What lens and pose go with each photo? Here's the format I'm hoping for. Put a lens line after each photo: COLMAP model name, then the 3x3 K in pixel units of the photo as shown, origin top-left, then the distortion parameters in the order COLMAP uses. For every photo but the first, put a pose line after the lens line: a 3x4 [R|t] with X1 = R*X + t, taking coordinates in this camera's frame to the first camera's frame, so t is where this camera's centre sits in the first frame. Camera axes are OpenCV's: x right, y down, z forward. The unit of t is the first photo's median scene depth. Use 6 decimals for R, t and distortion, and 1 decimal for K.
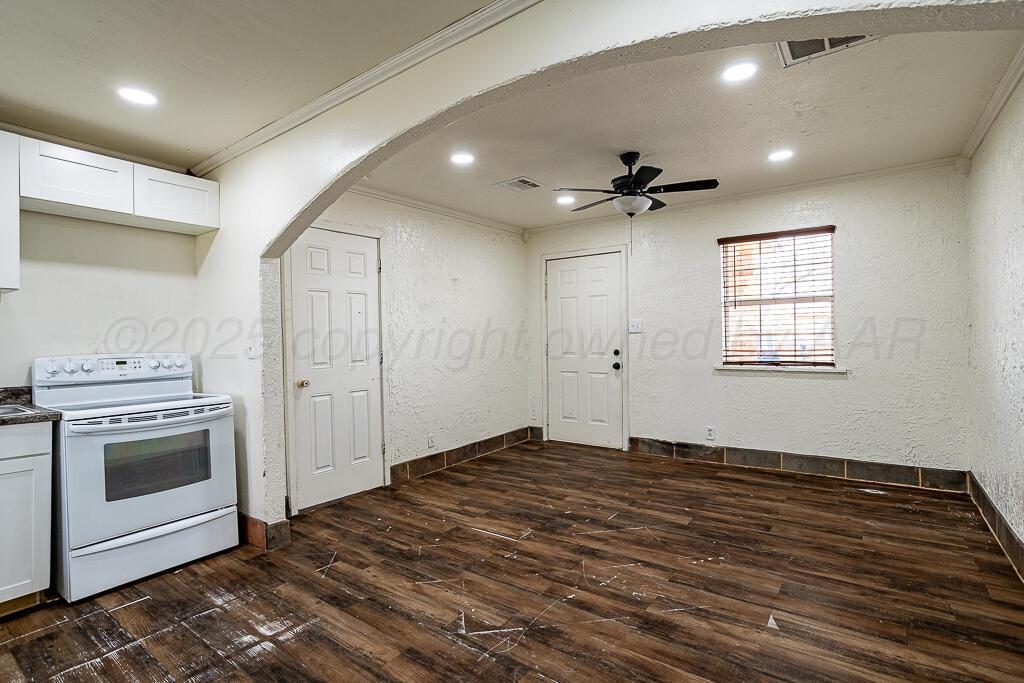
lens RADIAL K [[494.0, 0, 512.0], [0, 494.0, 341.5], [0, 0, 1]] dist [-0.060812, 0.039845]
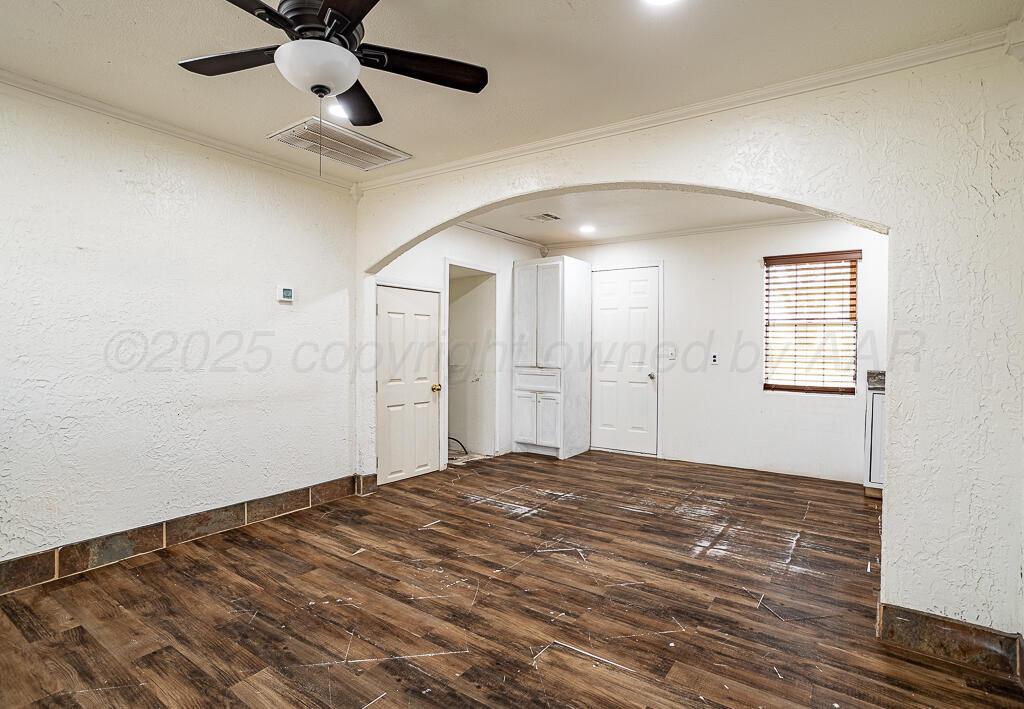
lens RADIAL K [[512.3, 0, 529.0], [0, 512.3, 353.0], [0, 0, 1]] dist [-0.065881, 0.039382]
pose [[-0.999183, 0.009291, -0.039342, 0.064925], [0.008591, 0.999803, 0.017920, -0.009468], [0.039501, 0.017568, -0.999065, 1.608756]]
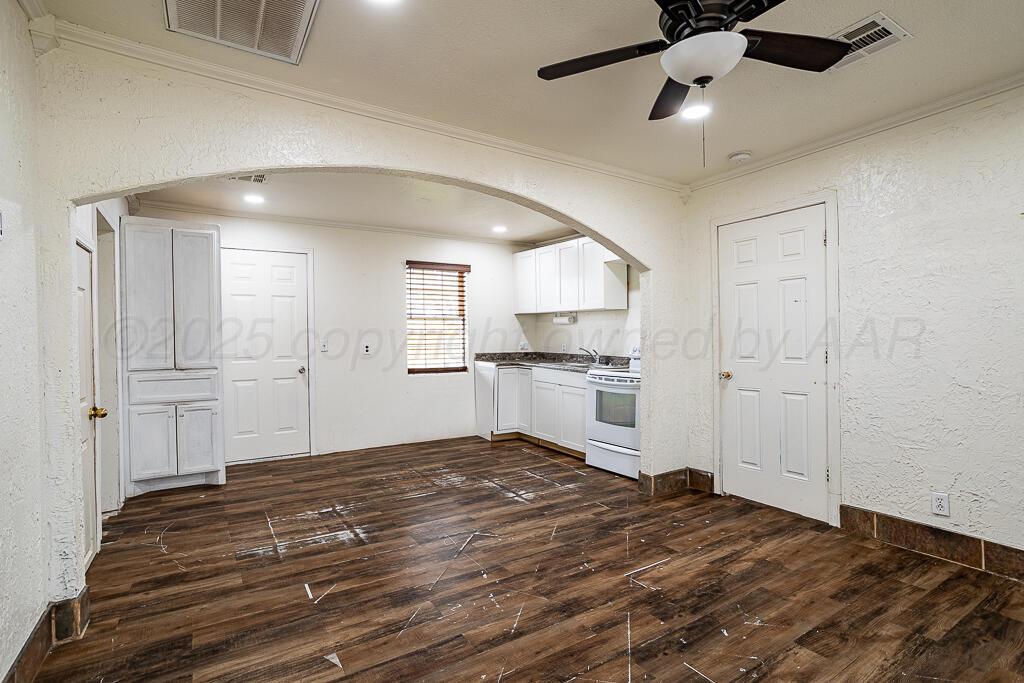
lens RADIAL K [[494.0, 0, 512.0], [0, 494.0, 341.5], [0, 0, 1]] dist [-0.060812, 0.039845]
pose [[-0.361231, 0.028352, -0.932045, 0.810009], [0.010963, 0.999598, 0.026158, -0.021412], [0.932412, -0.000769, -0.361397, 1.065845]]
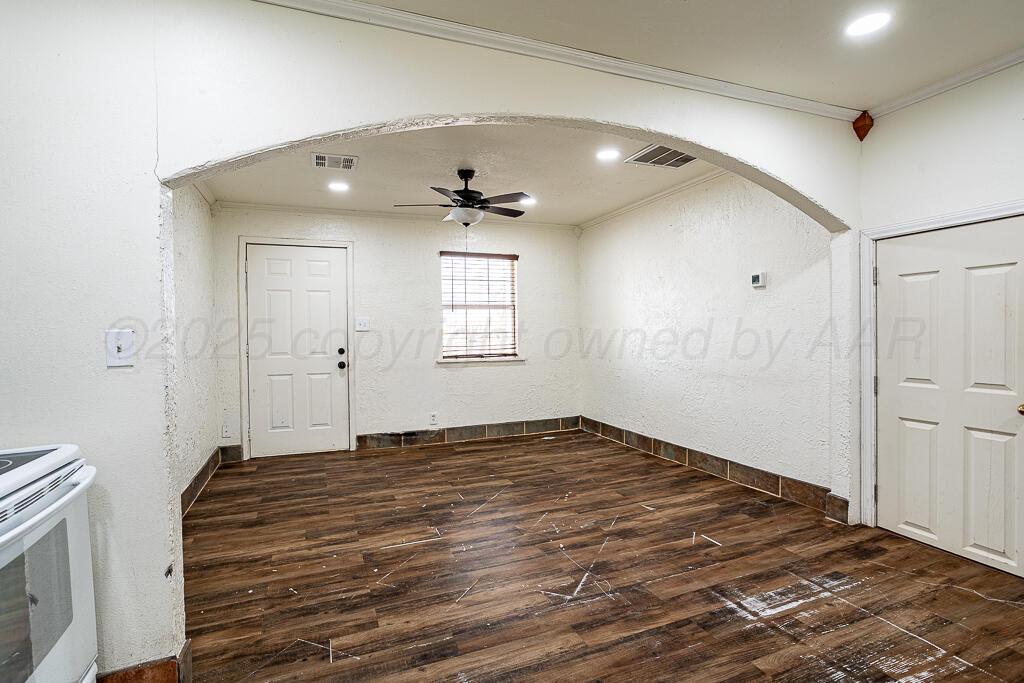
lens RADIAL K [[494.0, 0, 512.0], [0, 494.0, 341.5], [0, 0, 1]] dist [-0.060812, 0.039845]
pose [[0.527304, -0.006731, 0.849650, -0.711560], [0.011999, 0.999928, 0.000475, 0.011428], [-0.849592, 0.009945, 0.527347, 0.338136]]
